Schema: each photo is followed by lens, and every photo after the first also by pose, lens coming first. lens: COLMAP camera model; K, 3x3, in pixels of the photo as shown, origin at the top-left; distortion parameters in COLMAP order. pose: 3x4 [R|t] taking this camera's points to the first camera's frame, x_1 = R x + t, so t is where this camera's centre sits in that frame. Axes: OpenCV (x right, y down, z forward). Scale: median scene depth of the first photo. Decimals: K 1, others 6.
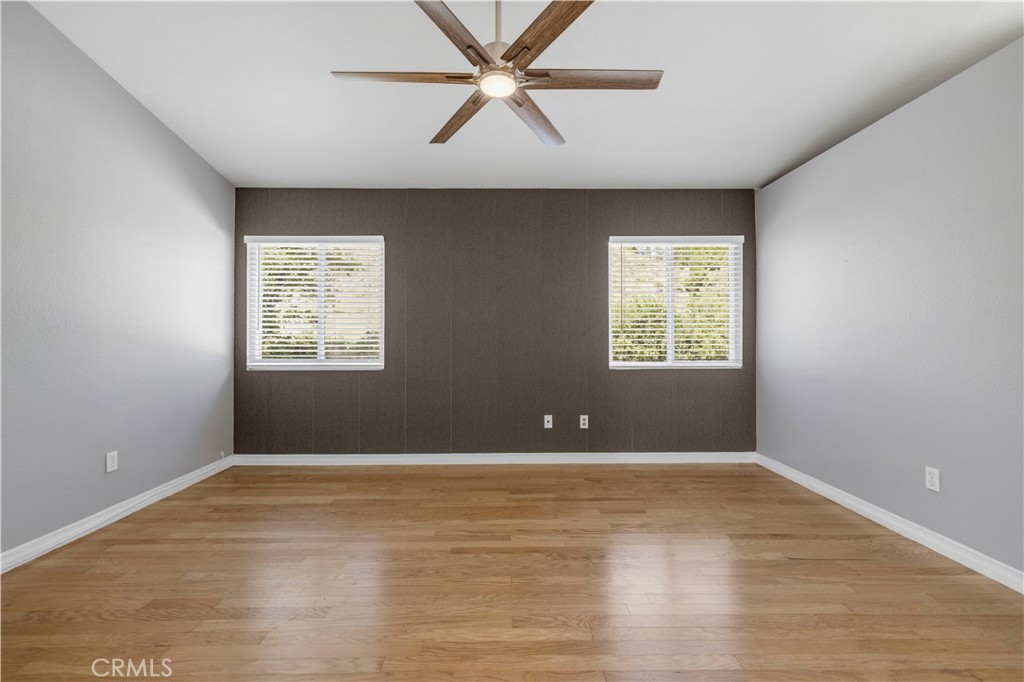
lens RADIAL K [[433.9, 0, 507.6], [0, 433.9, 336.5], [0, 0, 1]] dist [0.002753, 0.000352]
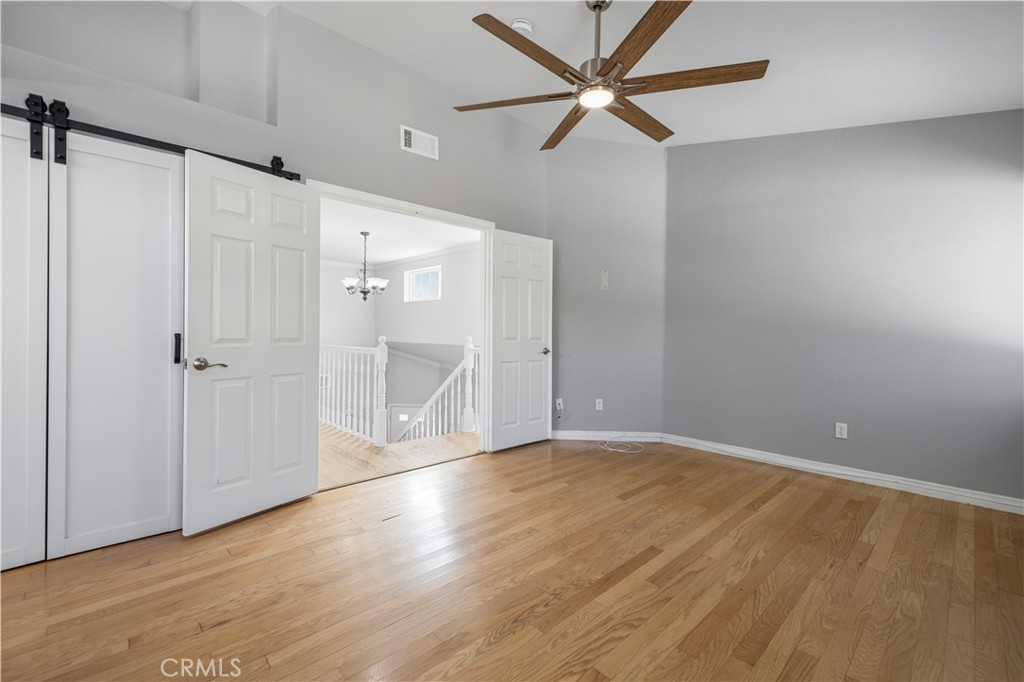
lens RADIAL K [[433.9, 0, 507.6], [0, 433.9, 336.5], [0, 0, 1]] dist [0.002753, 0.000352]
pose [[-0.736816, 0.001159, -0.676092, 0.559570], [-0.001590, 0.999993, 0.003448, 0.006594], [0.676091, 0.003616, -0.736809, 1.061372]]
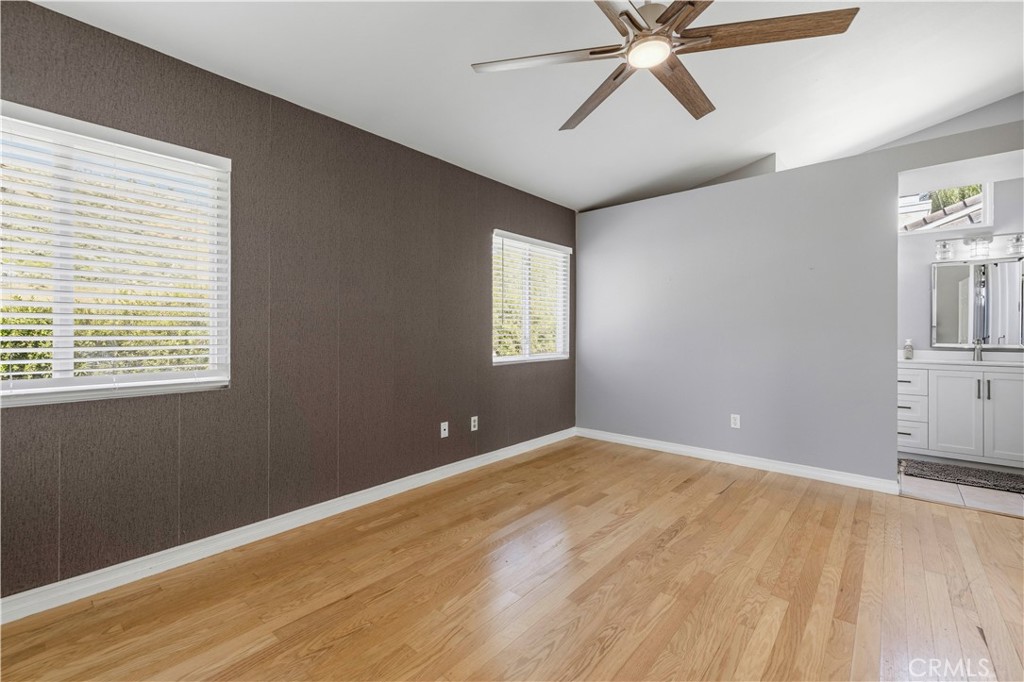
lens RADIAL K [[433.9, 0, 507.6], [0, 433.9, 336.5], [0, 0, 1]] dist [0.002753, 0.000352]
pose [[0.669387, -0.004934, 0.742897, -0.569328], [-0.005896, 0.999911, 0.011953, -0.002521], [-0.742890, -0.012381, 0.669299, 0.396835]]
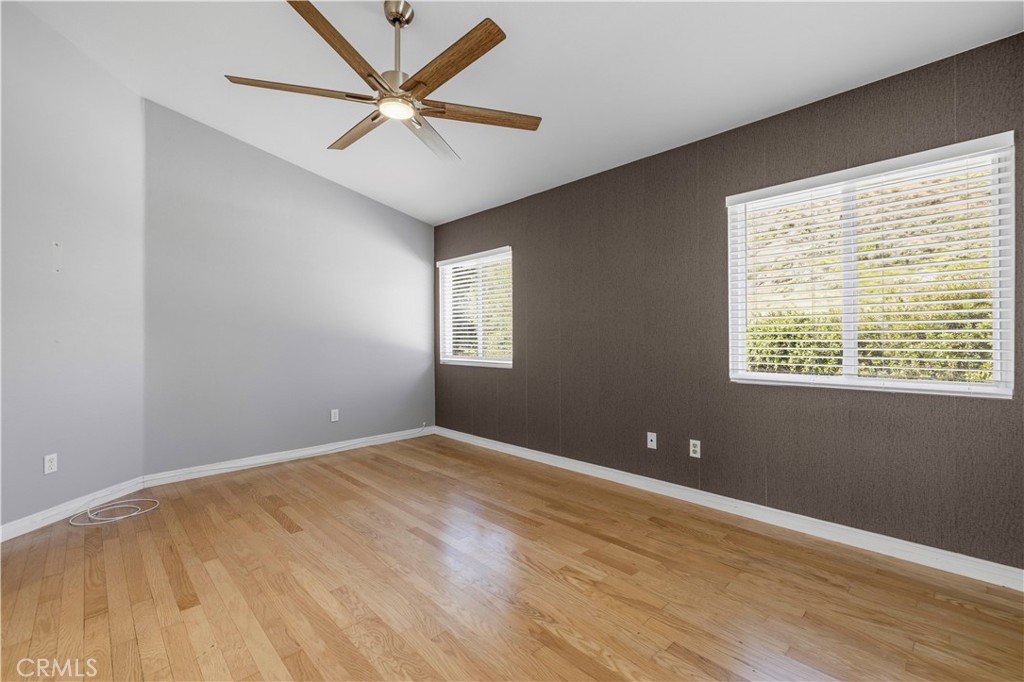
lens RADIAL K [[438.6, 0, 508.0], [0, 438.6, 340.5], [0, 0, 1]] dist [0.002735, 0.000195]
pose [[0.685326, 0.001142, -0.728235, 0.624378], [0.010729, 0.999874, 0.011665, -0.007470], [0.728157, -0.015808, 0.685228, 0.286117]]
